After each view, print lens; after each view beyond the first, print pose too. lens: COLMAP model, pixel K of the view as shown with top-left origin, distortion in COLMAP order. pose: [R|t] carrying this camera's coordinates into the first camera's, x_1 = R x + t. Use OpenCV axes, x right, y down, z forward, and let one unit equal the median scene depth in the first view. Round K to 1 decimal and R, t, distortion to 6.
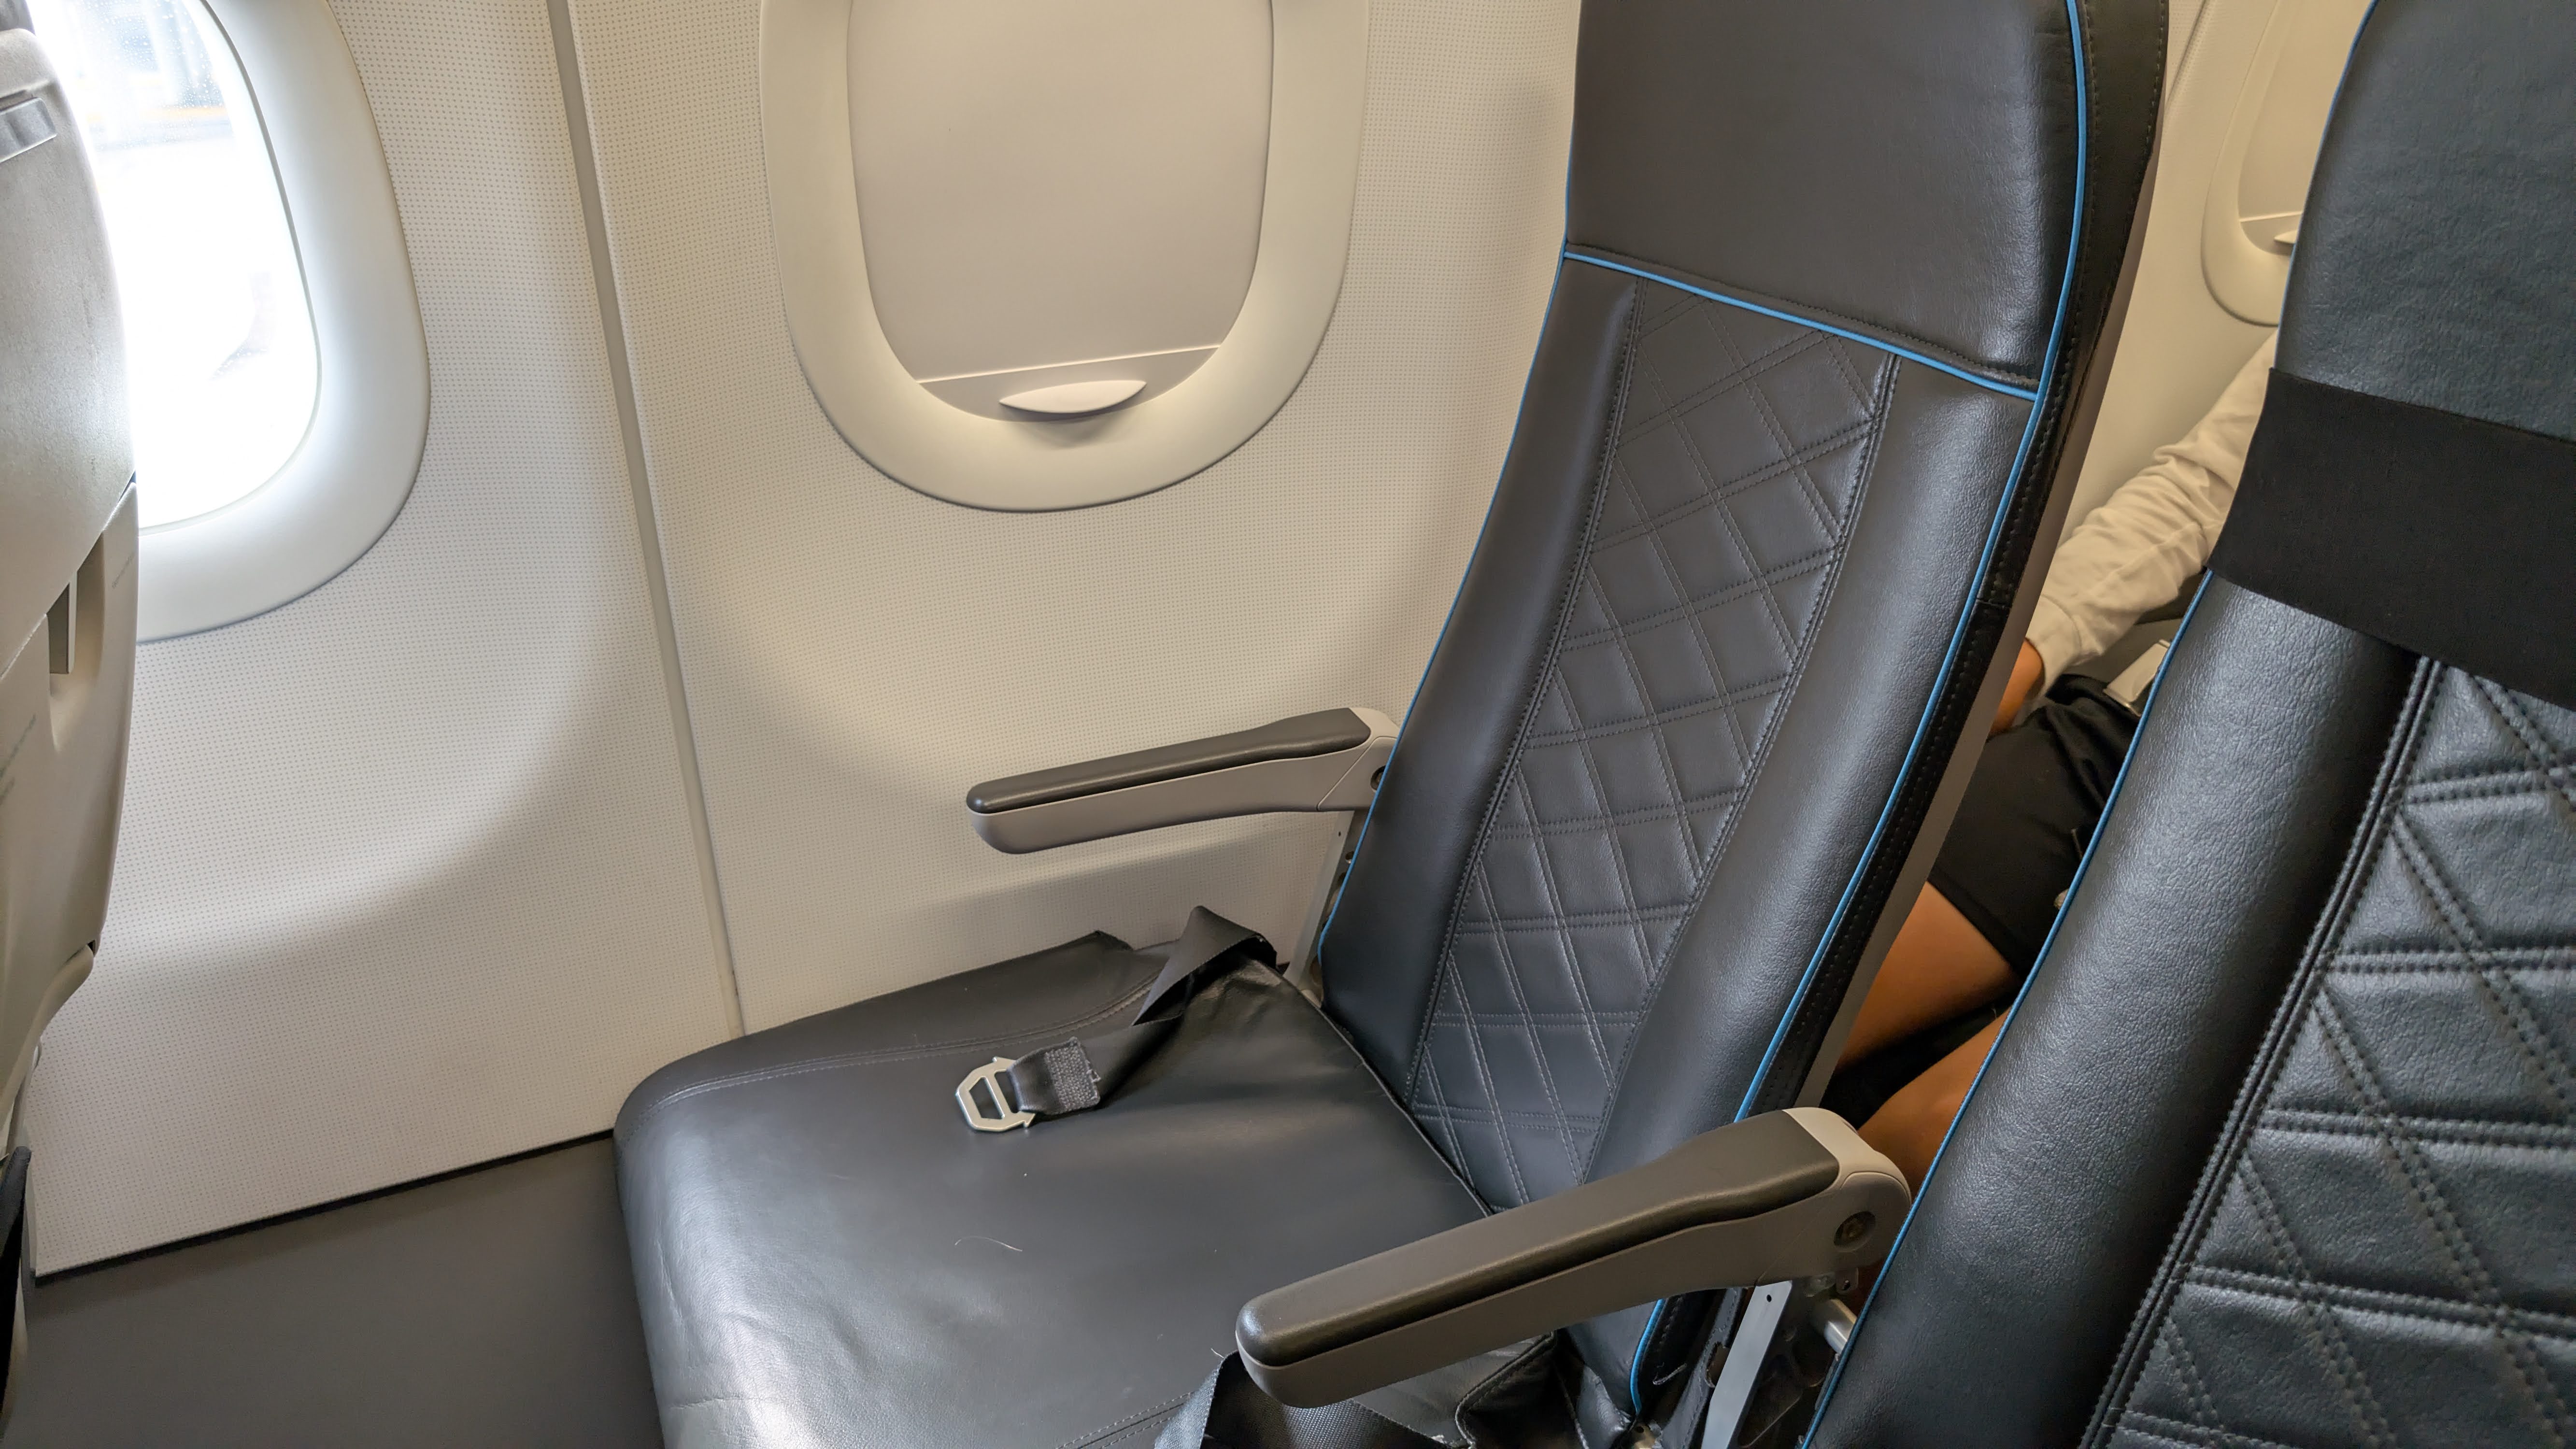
lens RADIAL K [[1811.9, 0, 1288.0], [0, 1811.9, 724.5], [0, 0, 1]] dist [0.029529, -0.036478]
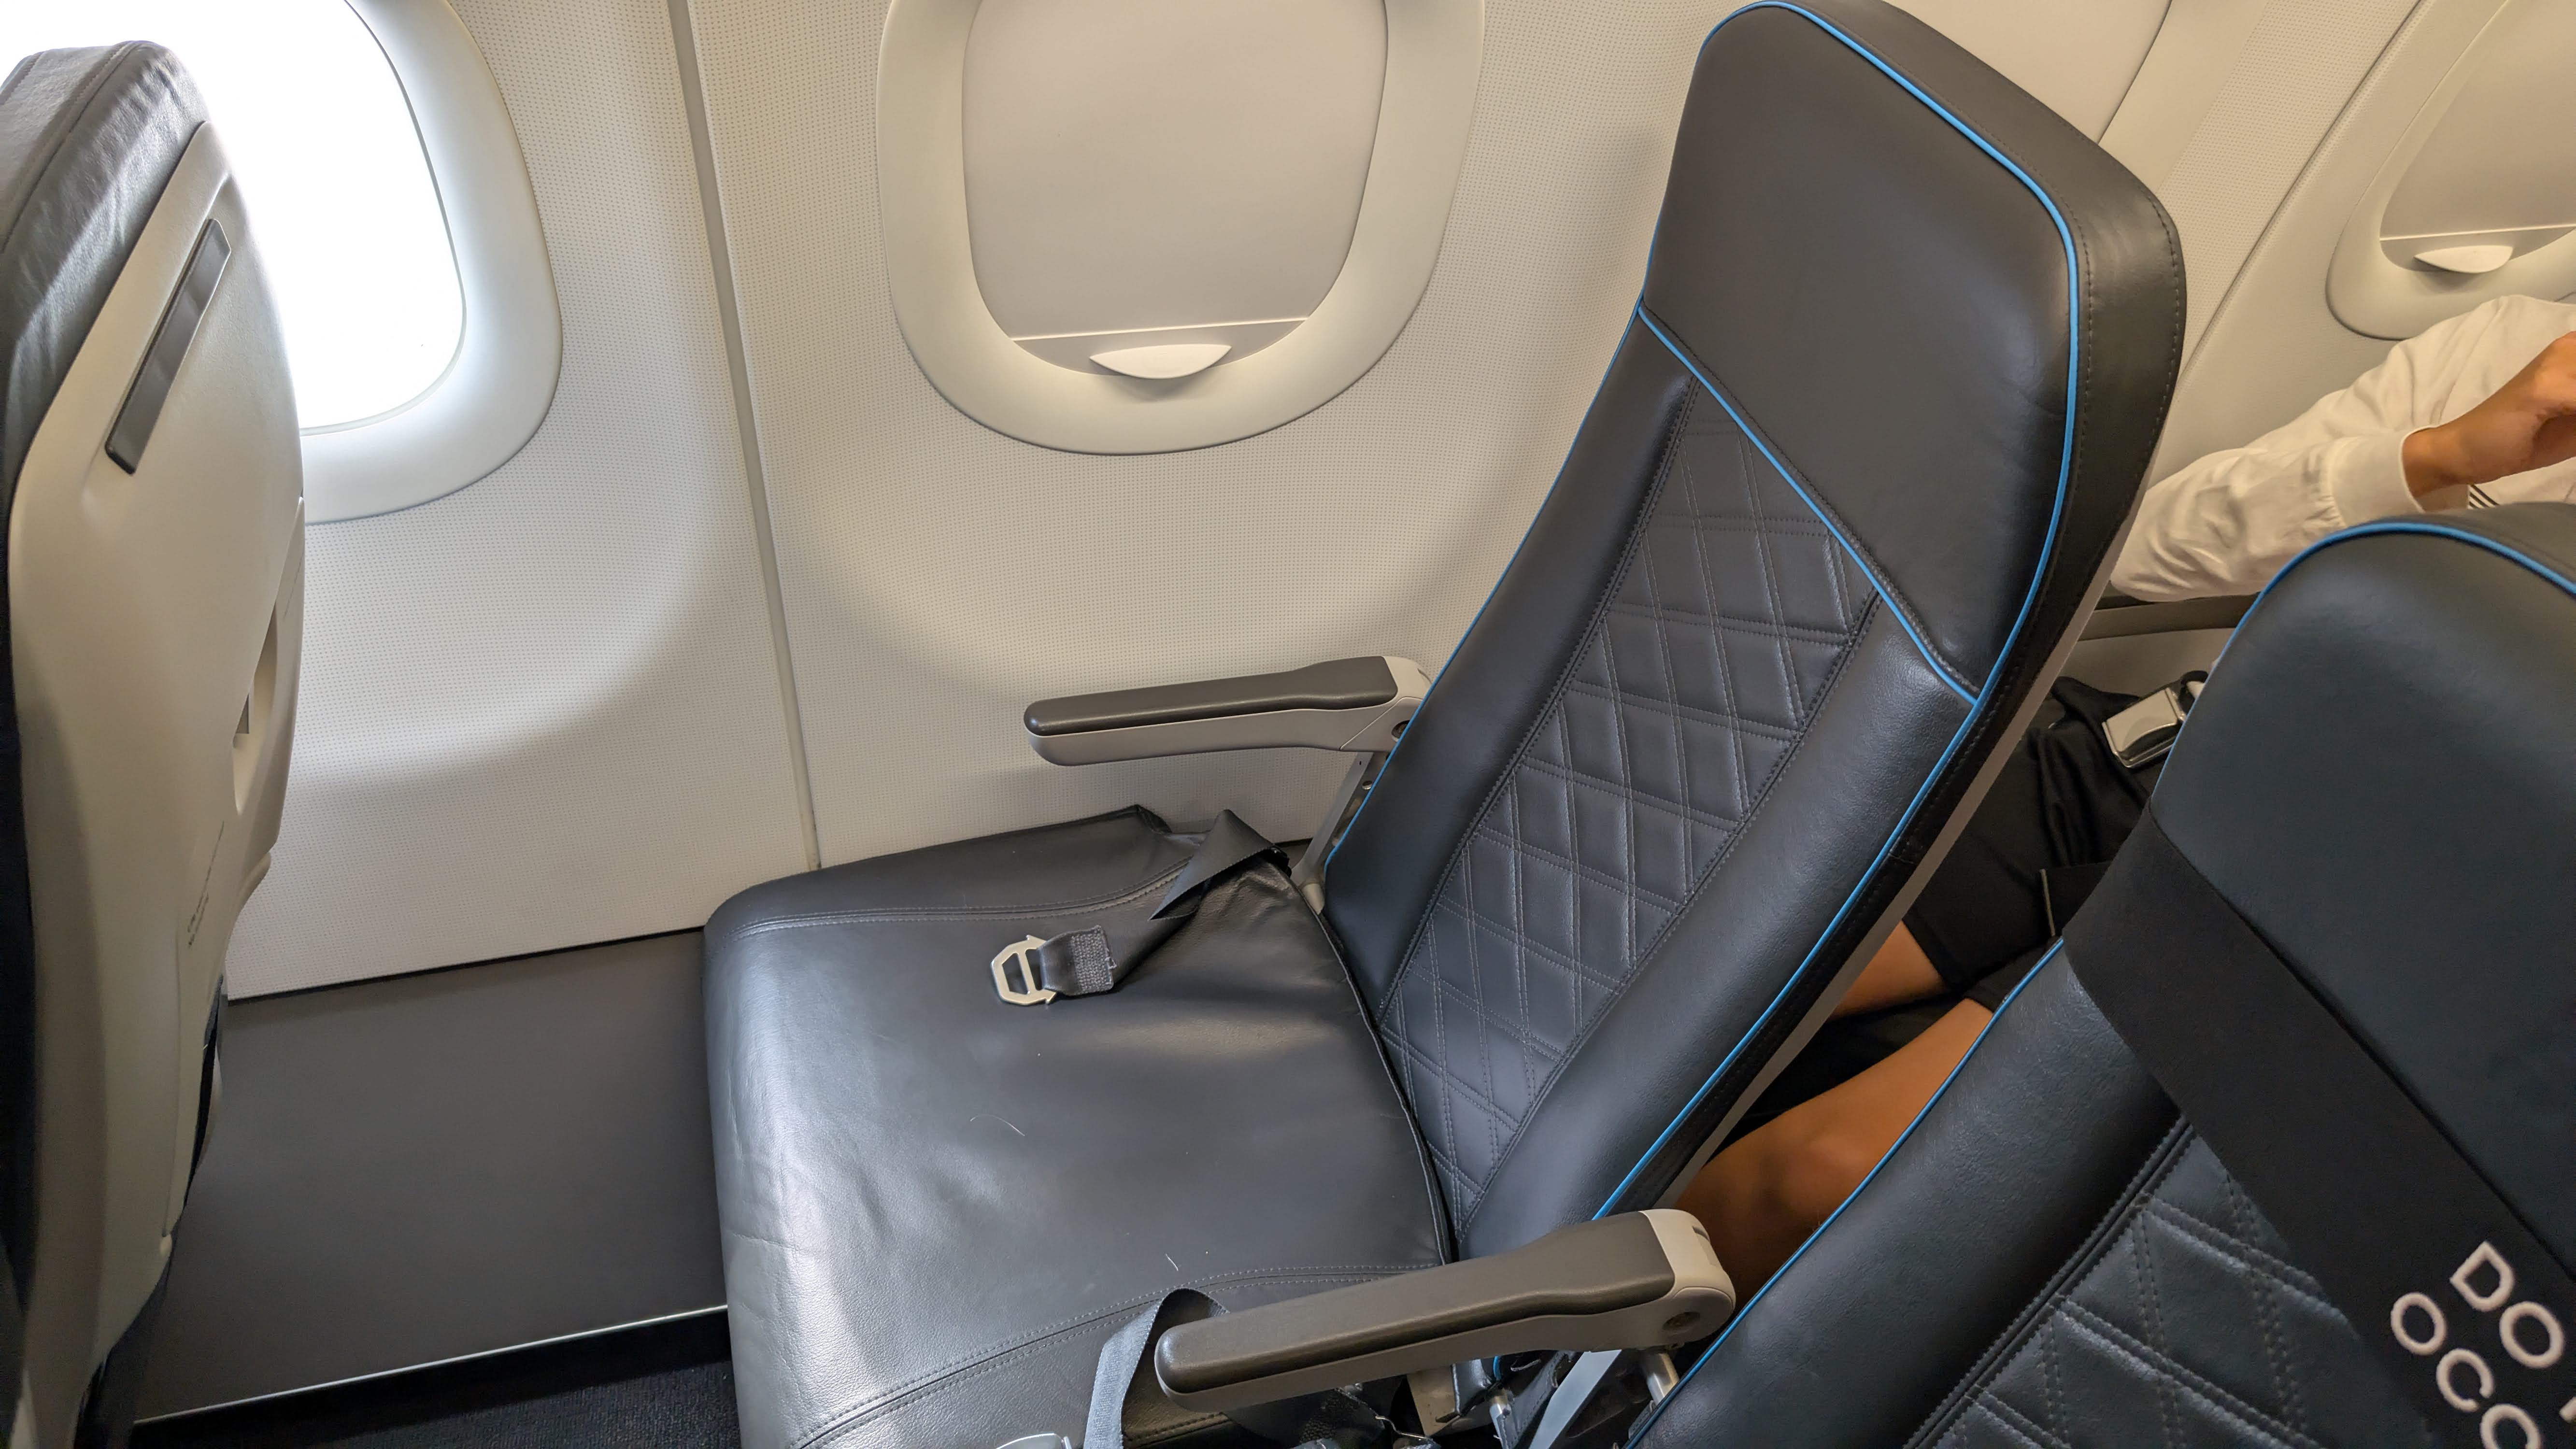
lens RADIAL K [[1787.9, 0, 1298.8], [0, 1787.9, 721.3], [0, 0, 1]] dist [0.032312, -0.044424]
pose [[0.988468, 0.145129, -0.043225, 0.049046], [-0.129887, 0.959316, 0.250682, -0.331785], [0.077848, -0.242177, 0.967104, -0.066696]]
